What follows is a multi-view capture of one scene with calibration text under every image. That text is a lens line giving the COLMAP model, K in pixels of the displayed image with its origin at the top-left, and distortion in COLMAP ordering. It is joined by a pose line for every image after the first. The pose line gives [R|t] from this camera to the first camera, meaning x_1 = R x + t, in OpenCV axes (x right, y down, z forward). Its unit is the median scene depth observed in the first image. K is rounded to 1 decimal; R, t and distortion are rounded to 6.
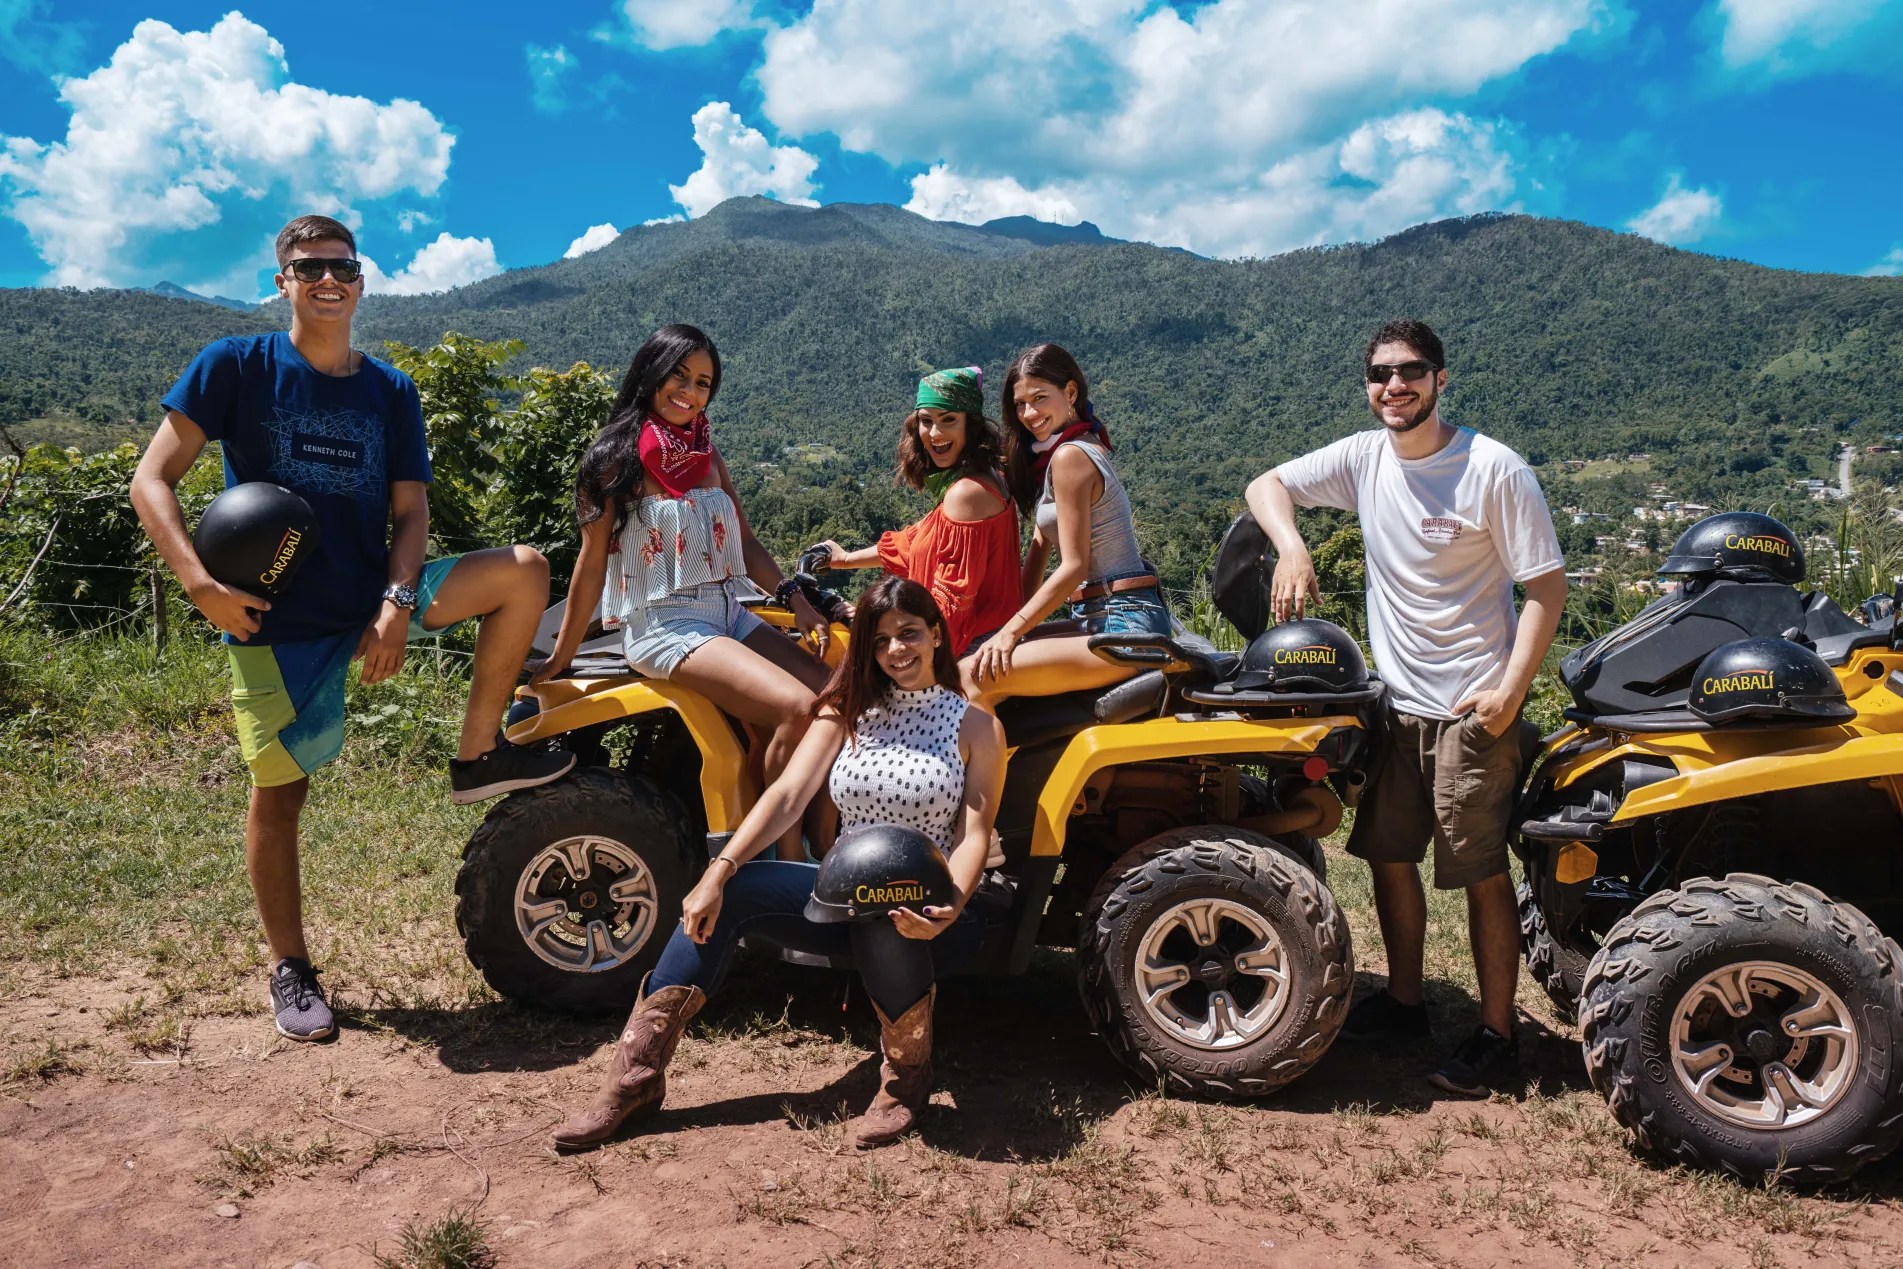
lens RADIAL K [[1408.4, 0, 951.5], [0, 1408.4, 634.5], [0, 0, 1]] dist [0.006755, 0.002458]
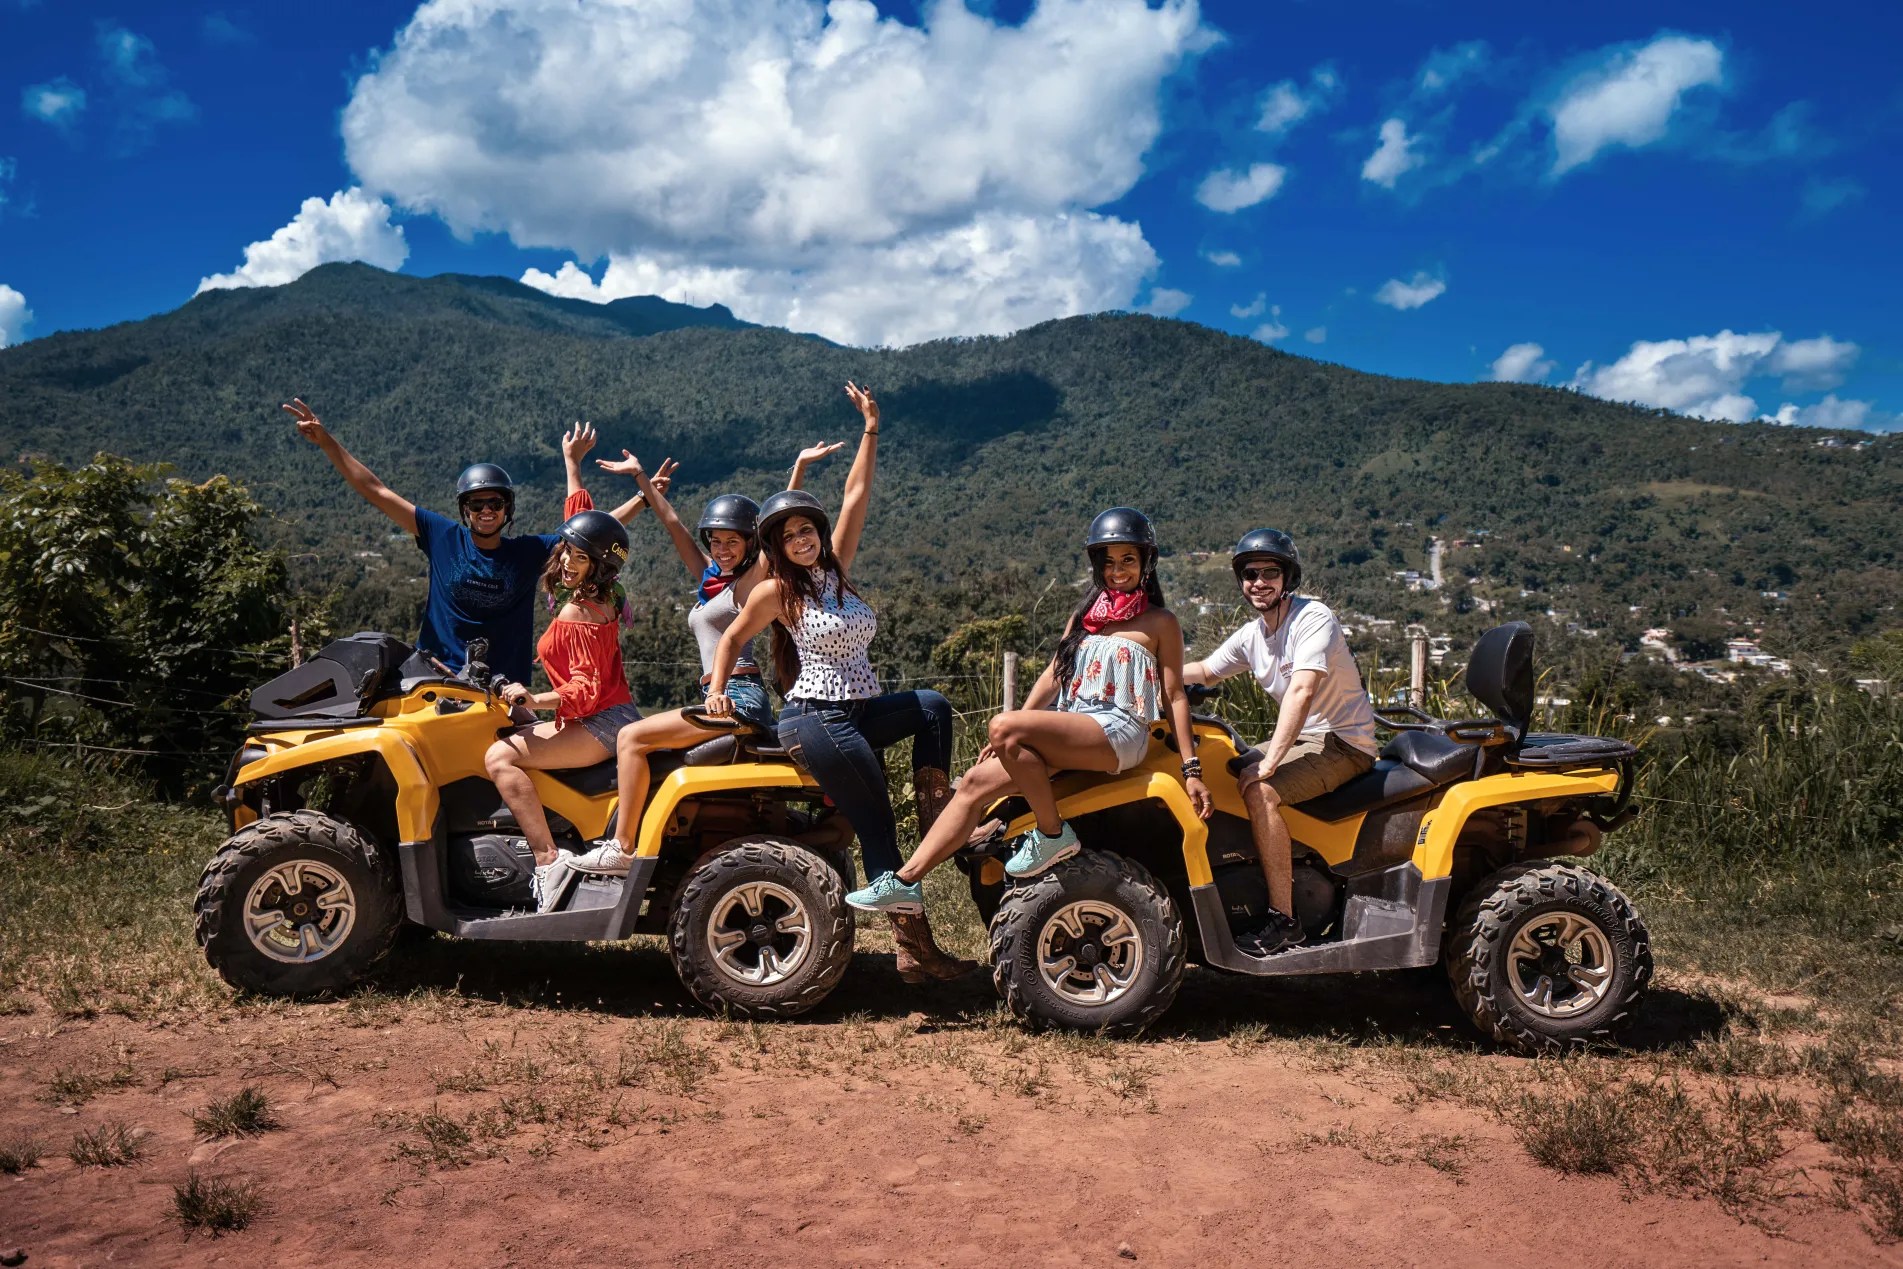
lens RADIAL K [[1817.3, 0, 987.7], [0, 1817.3, 638.6], [0, 0, 1]] dist [0.013749, 0.007290]
pose [[0.975512, -0.009470, 0.219741, 0.000019], [0.022847, 0.998031, -0.058414, 0.013313], [-0.218756, 0.062004, 0.973808, -0.257018]]
